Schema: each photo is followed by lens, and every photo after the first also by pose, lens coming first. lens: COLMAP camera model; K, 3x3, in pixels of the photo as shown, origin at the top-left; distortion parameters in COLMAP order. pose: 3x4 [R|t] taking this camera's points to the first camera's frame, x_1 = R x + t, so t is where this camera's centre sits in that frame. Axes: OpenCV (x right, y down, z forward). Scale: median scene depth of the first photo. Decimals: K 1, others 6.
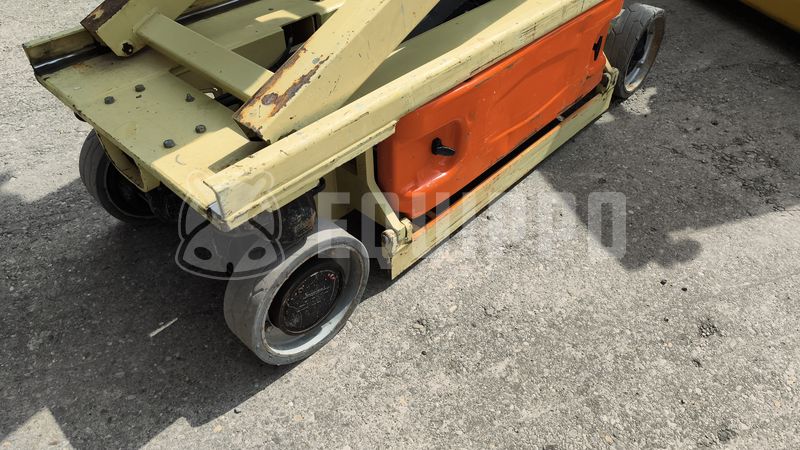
lens RADIAL K [[552.9, 0, 400.5], [0, 552.9, 227.5], [0, 0, 1]] dist [0.026619, -0.039586]
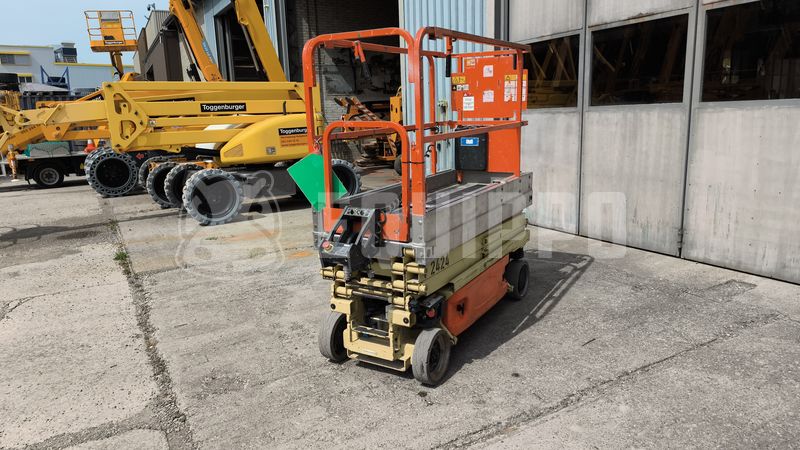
lens RADIAL K [[552.9, 0, 399.1], [0, 552.9, 222.3], [0, 0, 1]] dist [0.026619, -0.039586]
pose [[-0.974568, 0.079253, -0.209610, 0.896612], [-0.126917, 0.575690, 0.807758, -3.082640], [0.184688, 0.813818, -0.550991, 2.691625]]
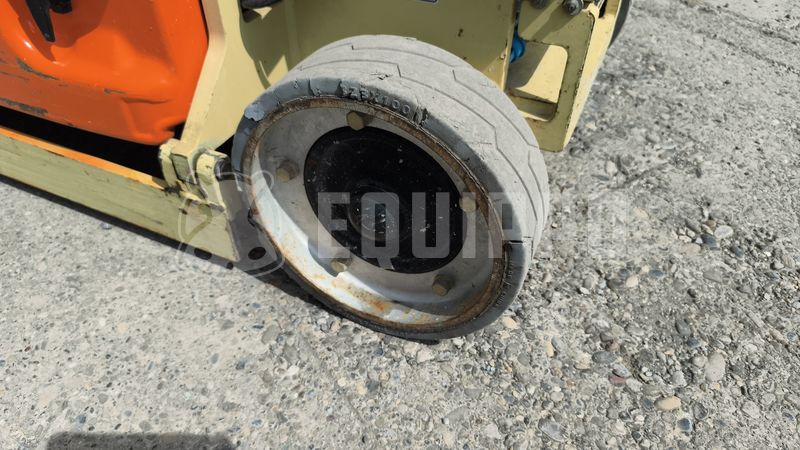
lens RADIAL K [[552.9, 0, 397.8], [0, 552.9, 231.9], [0, 0, 1]] dist [0.026619, -0.039586]
pose [[0.311473, 0.654455, -0.688965, 0.981022], [-0.645852, 0.677628, 0.351703, -0.644776], [0.697036, 0.335423, 0.633744, 1.303650]]
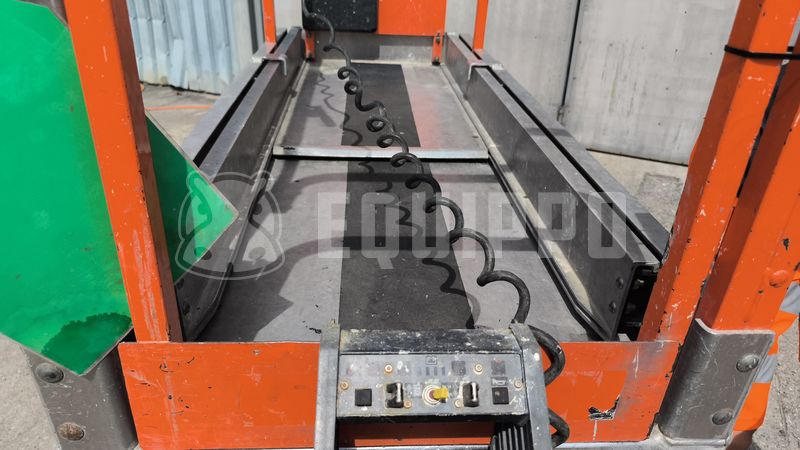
lens RADIAL K [[552.9, 0, 402.4], [0, 552.9, 233.5], [0, 0, 1]] dist [0.026619, -0.039586]
pose [[-0.682022, 0.331000, -0.652139, 0.794278], [-0.524118, 0.400678, 0.751504, -1.507359], [0.510046, 0.854339, -0.099788, 1.280395]]
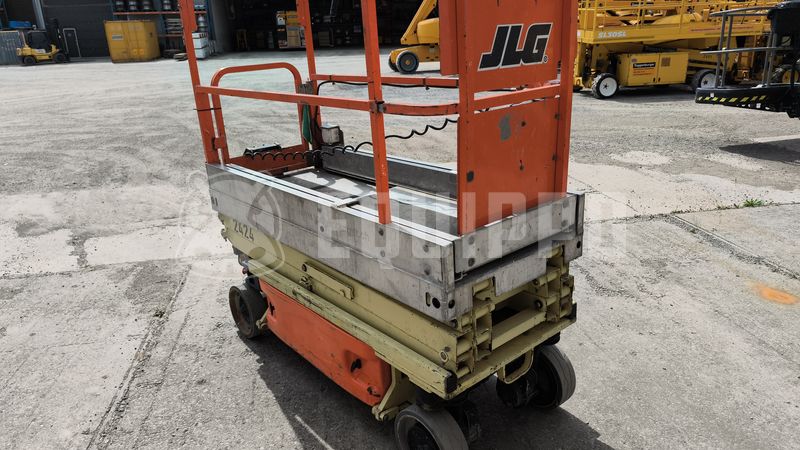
lens RADIAL K [[552.9, 0, 396.9], [0, 552.9, 220.5], [0, 0, 1]] dist [0.026619, -0.039586]
pose [[0.123388, -0.318476, 0.939866, -1.871234], [0.714850, 0.685442, 0.138416, -0.877343], [-0.688306, 0.654784, 0.312238, 0.319210]]
